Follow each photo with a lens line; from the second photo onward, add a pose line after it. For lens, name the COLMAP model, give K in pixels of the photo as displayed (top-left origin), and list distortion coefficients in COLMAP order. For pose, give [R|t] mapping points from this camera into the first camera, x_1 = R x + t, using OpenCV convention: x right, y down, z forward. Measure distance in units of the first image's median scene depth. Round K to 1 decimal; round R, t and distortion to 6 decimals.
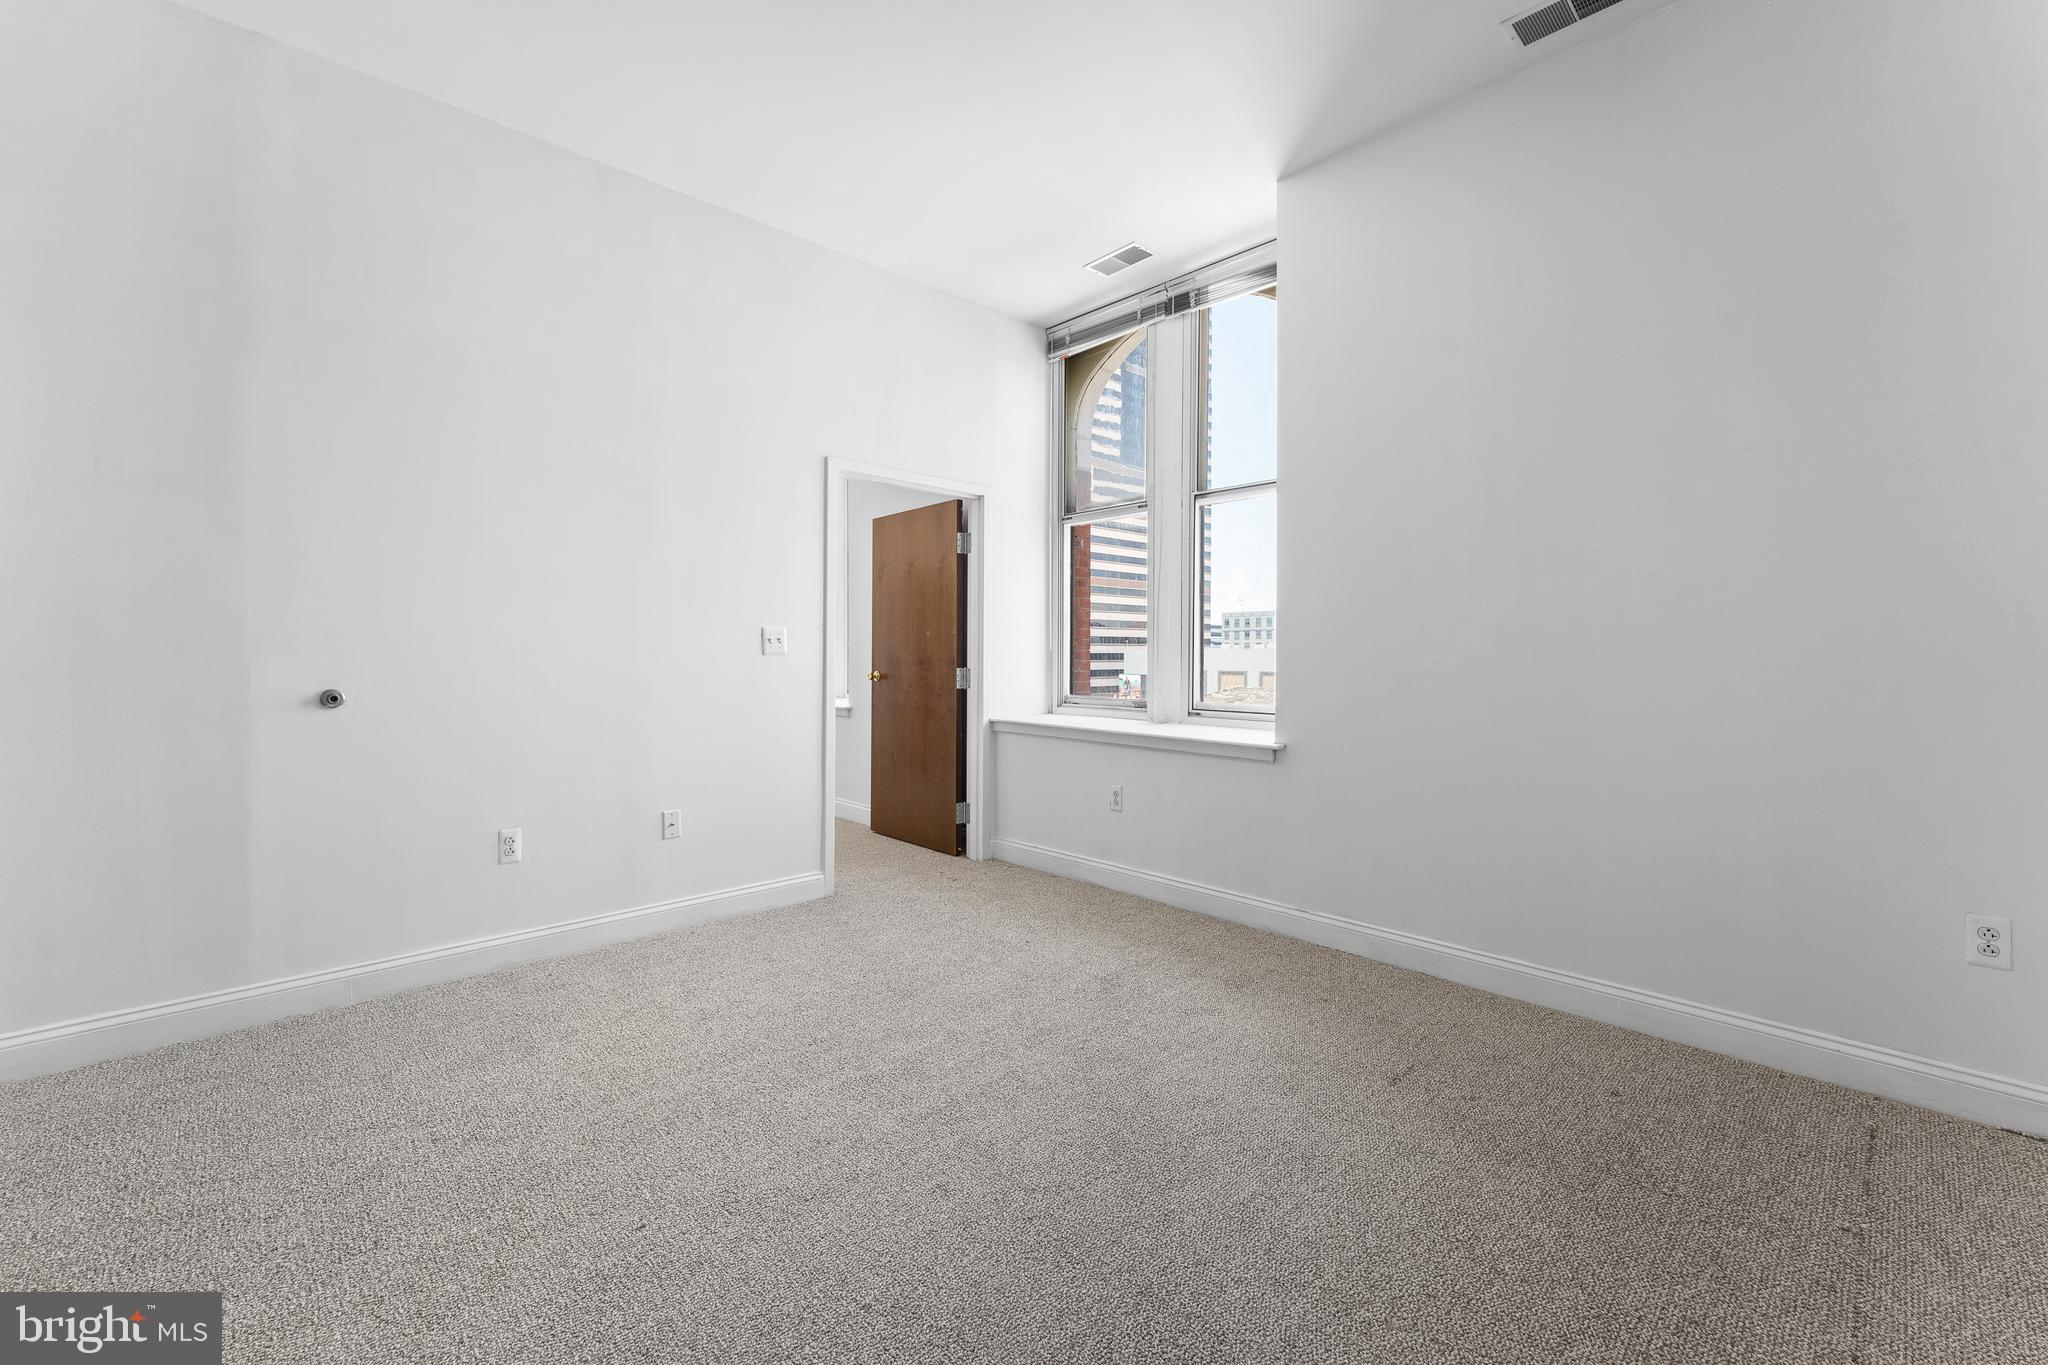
lens RADIAL K [[834.6, 0, 1045.4], [0, 834.6, 662.9], [0, 0, 1]] dist [0.001718, 0.000087]
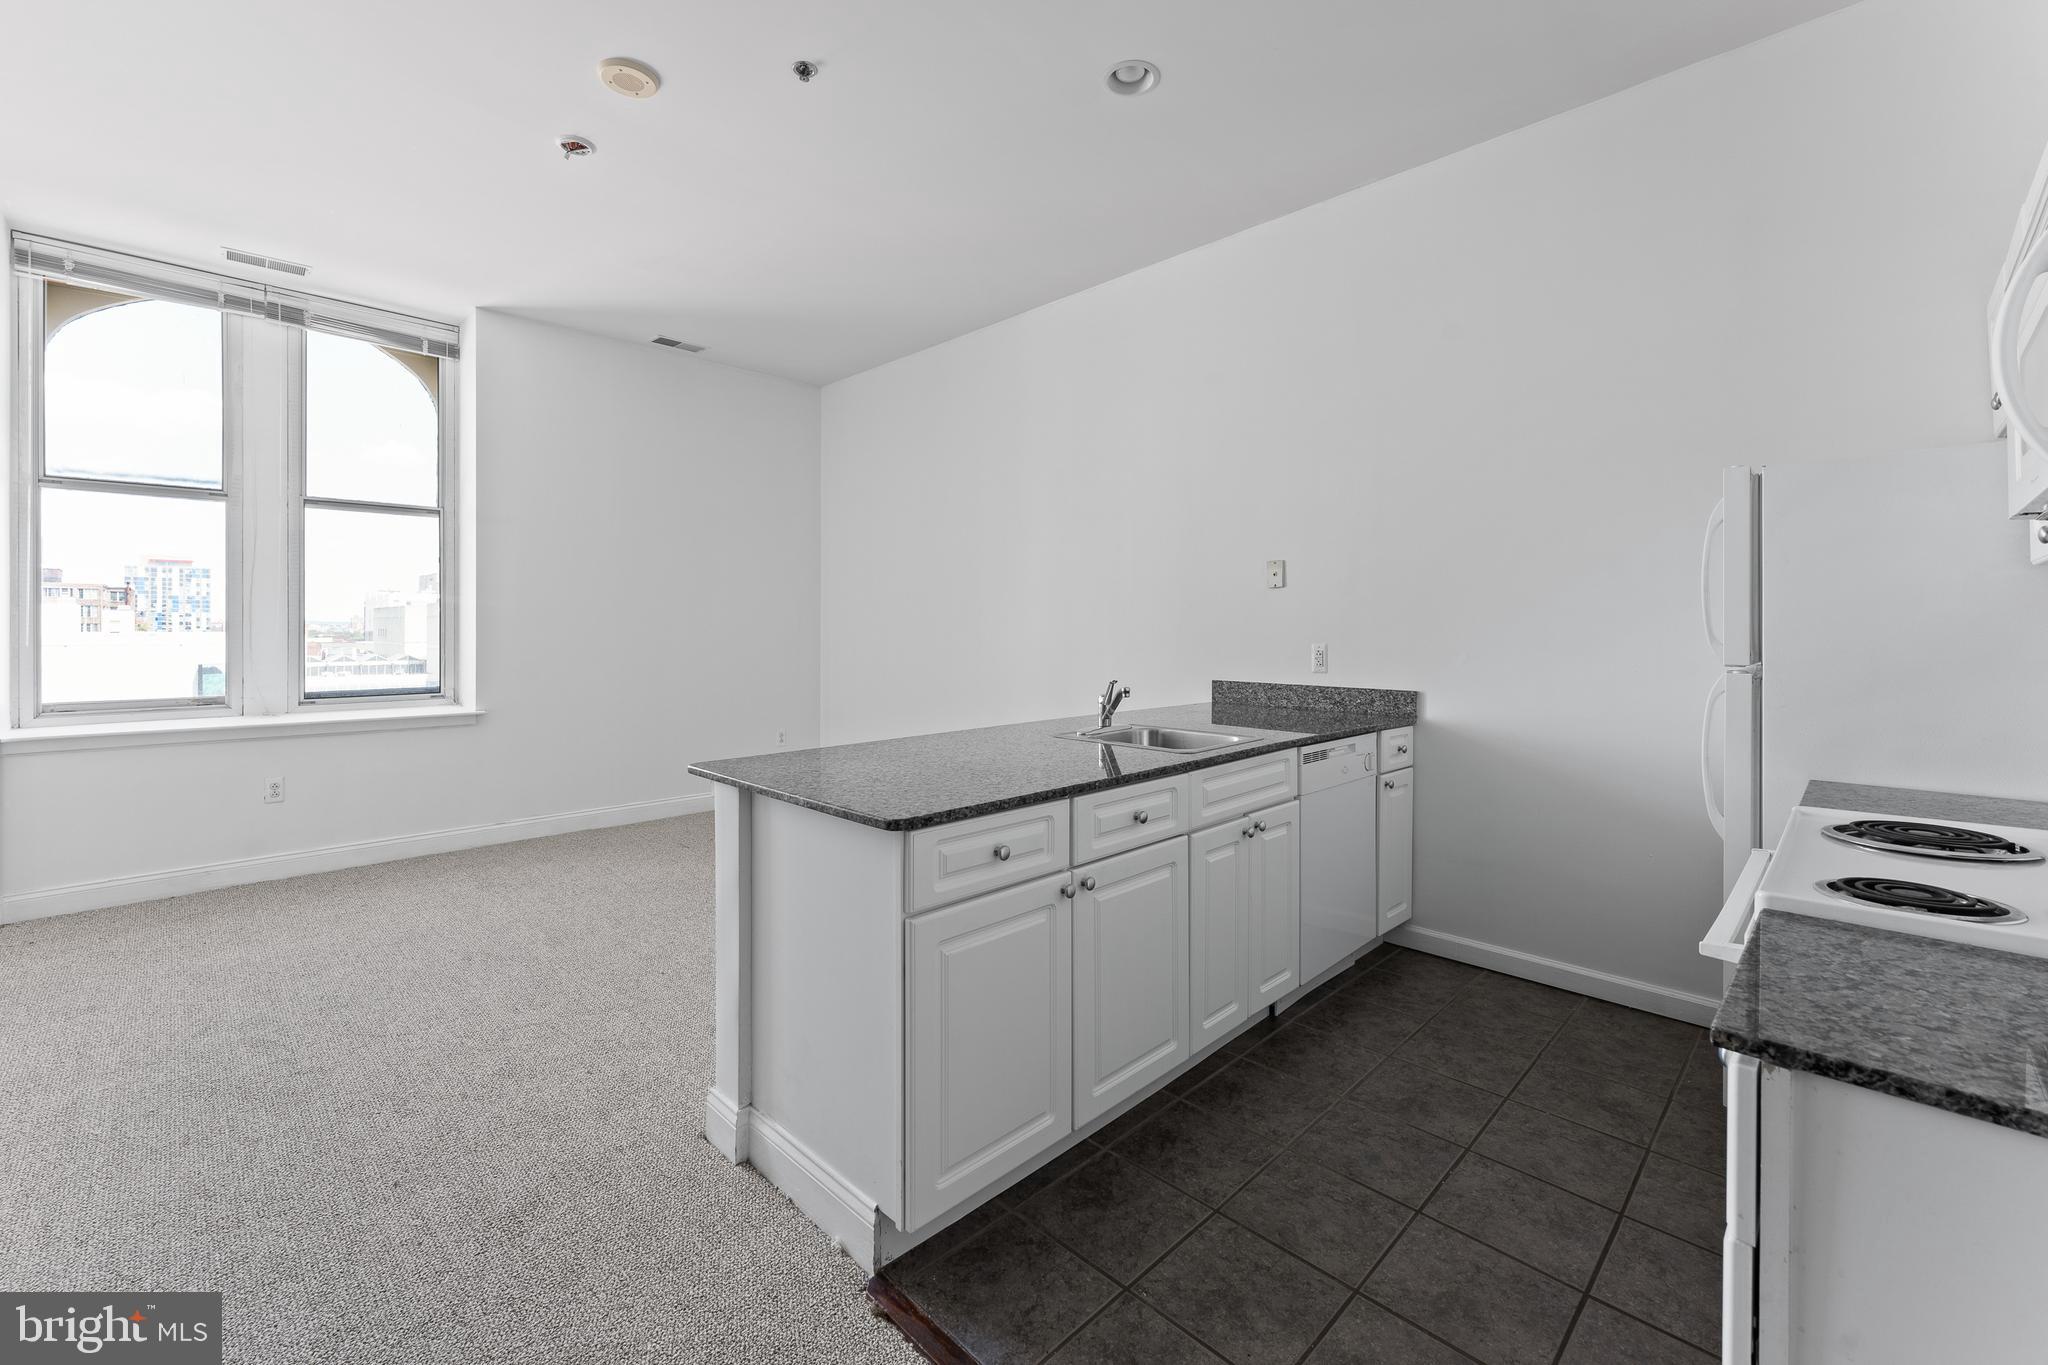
lens RADIAL K [[834.6, 0, 1002.0], [0, 834.6, 643.3], [0, 0, 1]] dist [0.001718, 0.000087]
pose [[-0.014440, -0.018293, 0.999728, -0.871046], [0.012028, 0.999757, 0.018467, -0.023855], [-0.999823, 0.012291, -0.014216, 0.112416]]
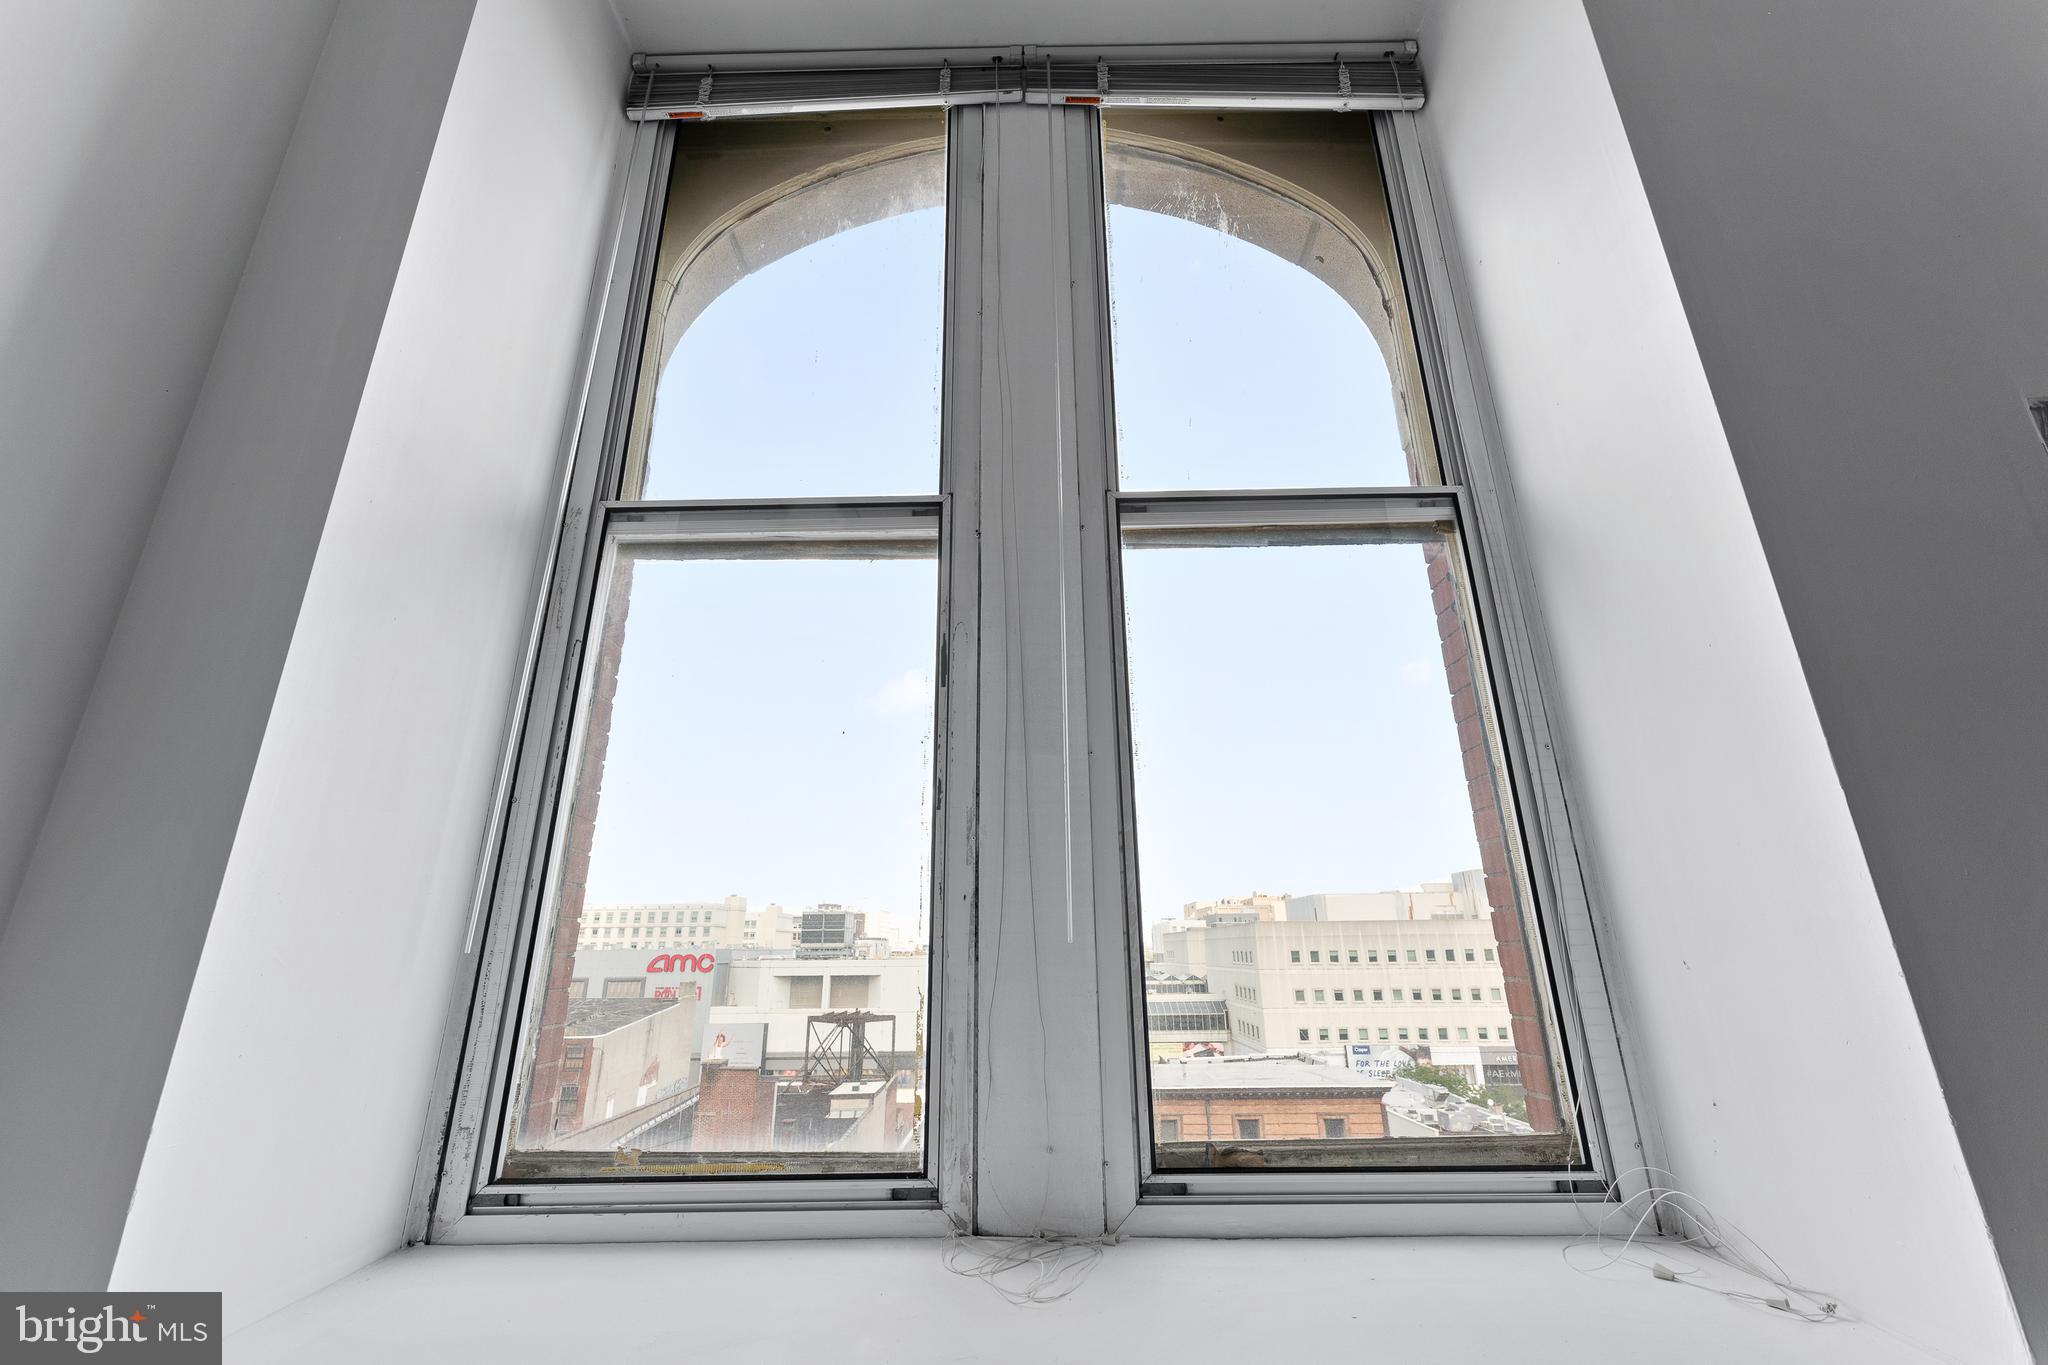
lens RADIAL K [[834.6, 0, 1033.7], [0, 834.6, 684.5], [0, 0, 1]] dist [0.001718, 0.000087]
pose [[0.703498, 0.210482, 0.678814, -0.072845], [0.017969, 0.949565, -0.313056, -0.013697], [-0.710470, 0.232432, 0.664235, 0.763393]]
